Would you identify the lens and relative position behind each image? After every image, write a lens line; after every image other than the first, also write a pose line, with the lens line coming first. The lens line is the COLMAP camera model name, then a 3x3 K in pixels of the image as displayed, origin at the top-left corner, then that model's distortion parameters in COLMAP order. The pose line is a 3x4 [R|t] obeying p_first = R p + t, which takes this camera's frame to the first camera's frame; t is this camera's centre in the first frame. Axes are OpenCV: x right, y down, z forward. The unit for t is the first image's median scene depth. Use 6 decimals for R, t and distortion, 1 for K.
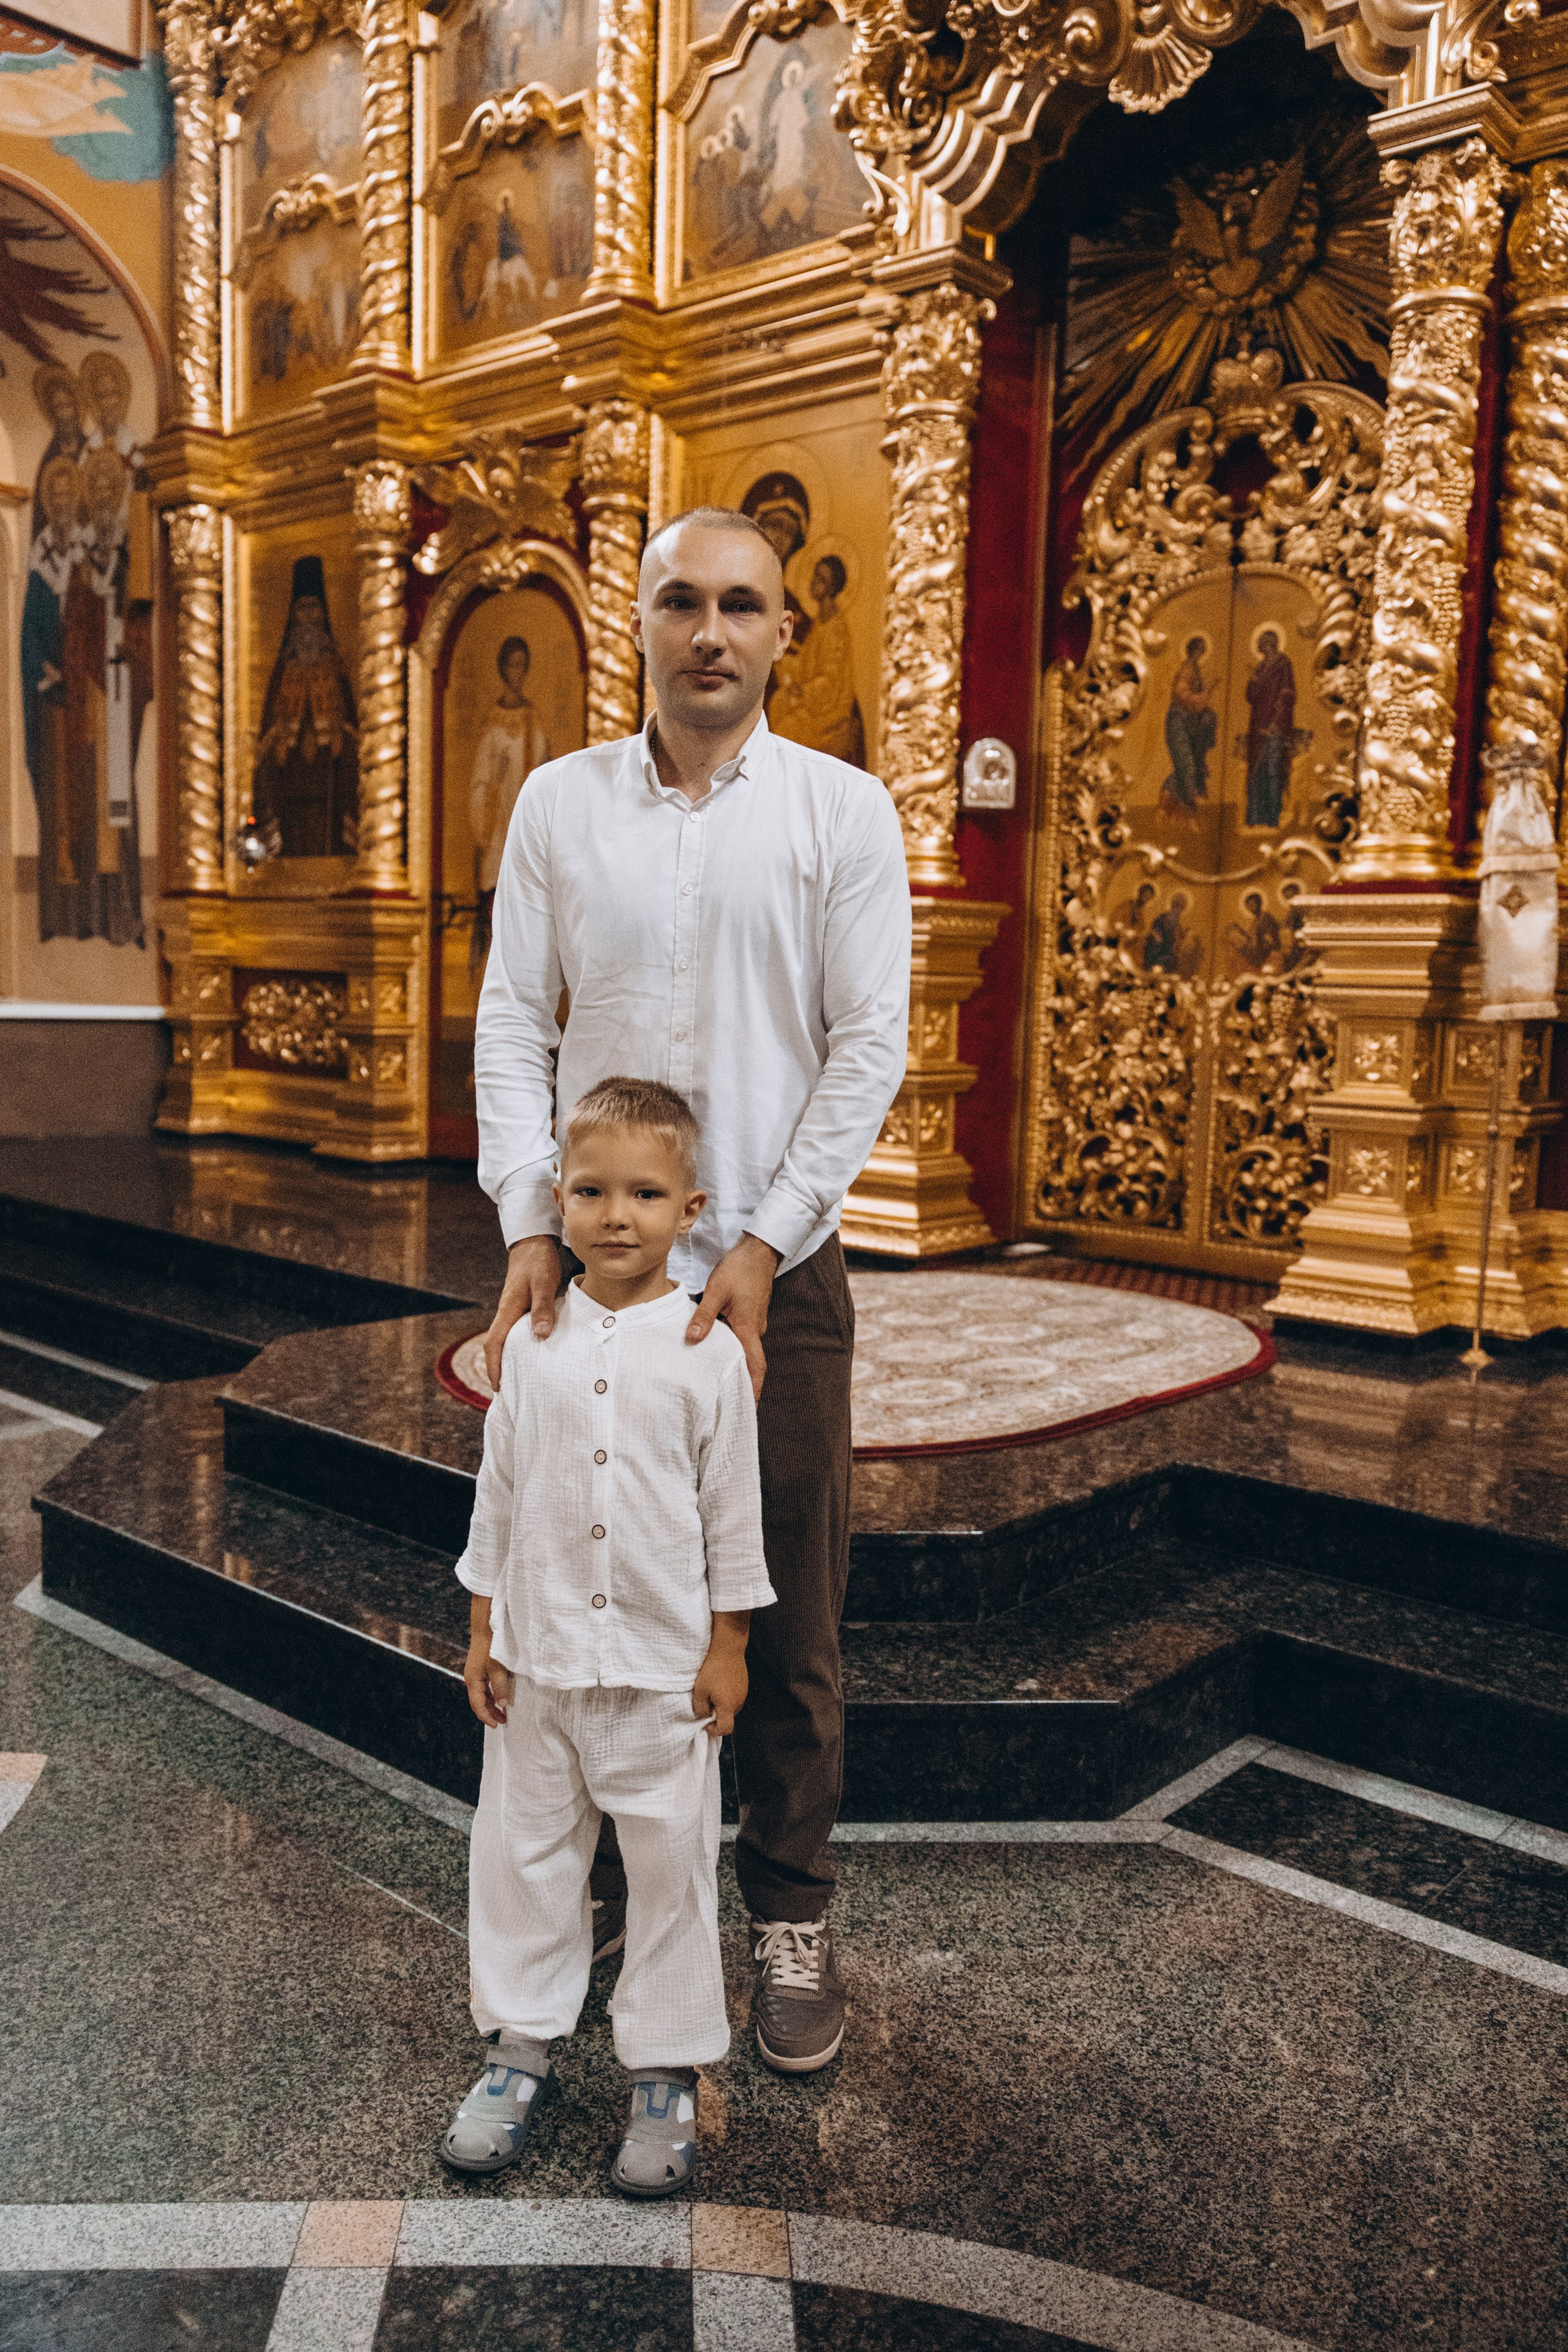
lens RADIAL K [[1811.1, 0, 772.3], [0, 1811.1, 1167.2], [0, 0, 1]] dist [0.006845, -0.003199]
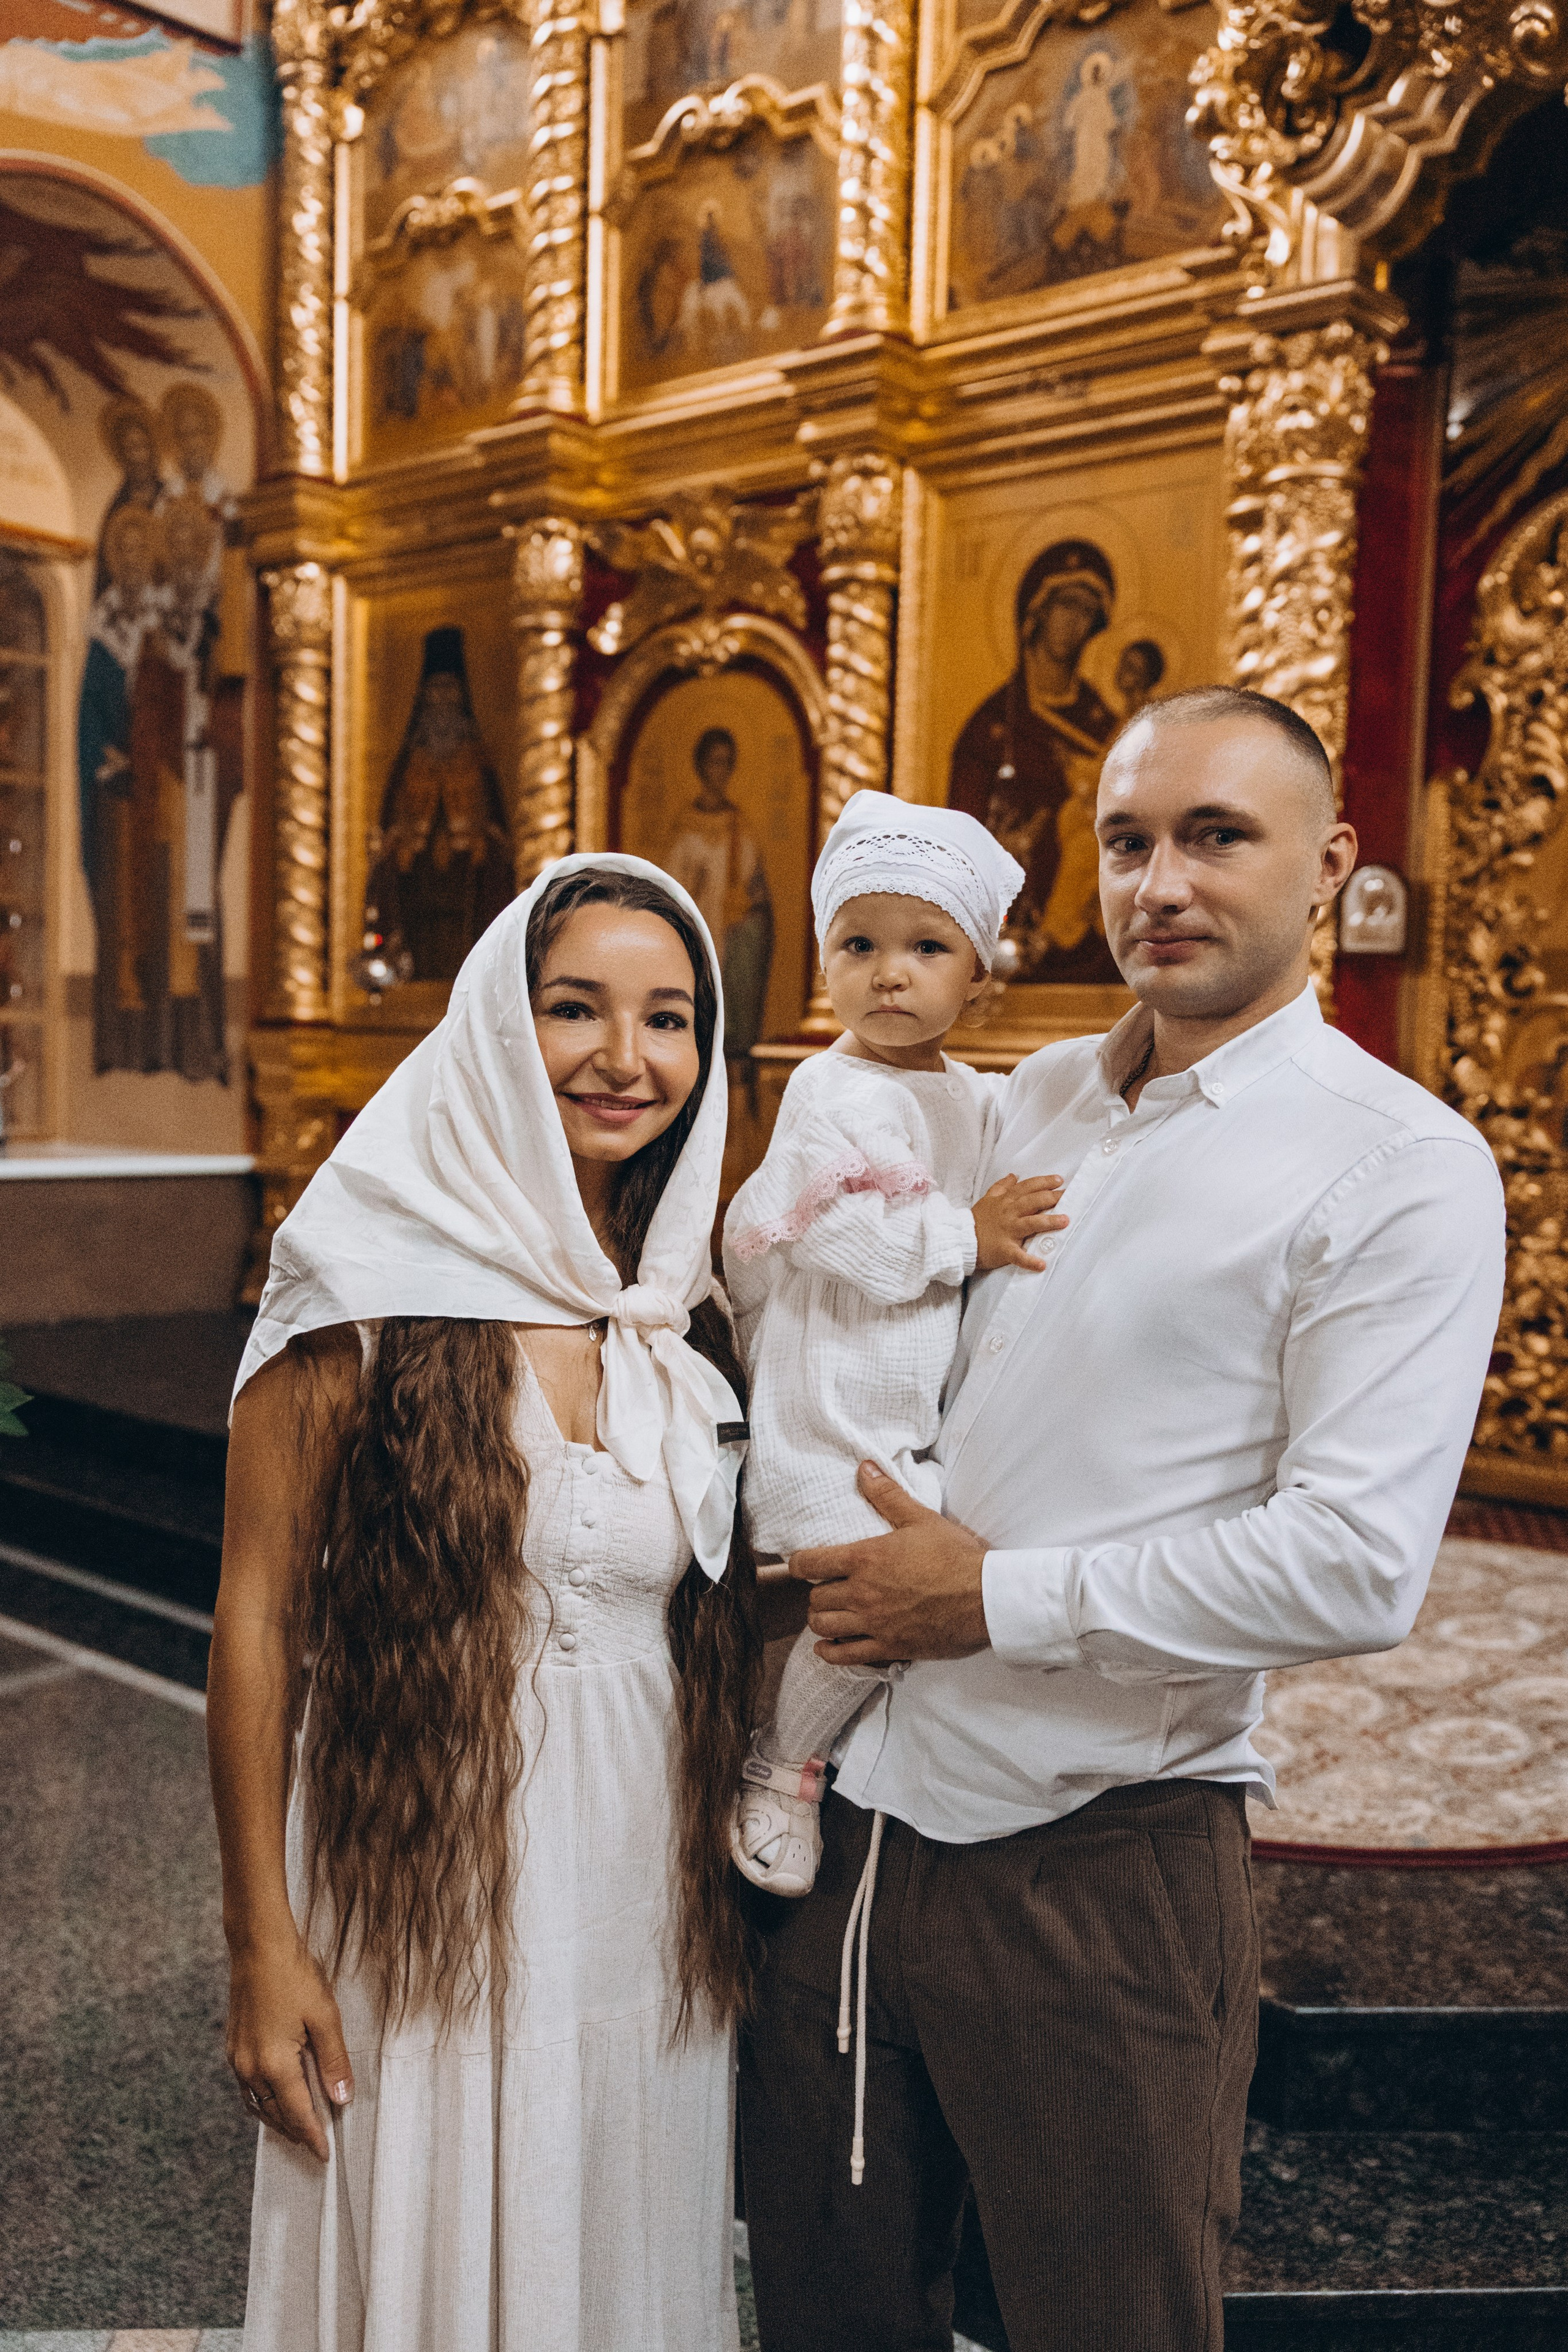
lens RADIAL K [[2062.7, 0, 775.5], [0, 2062.7, 1183.0], [0, 0, 1]] dist [0.049284, -0.057986]
pose [[0.999975, -0.003085, 0.006319, -0.139778], [0.003344, 0.999133, -0.041489, -0.050108], [-0.006186, 0.041509, 0.999119, 0.064168]]
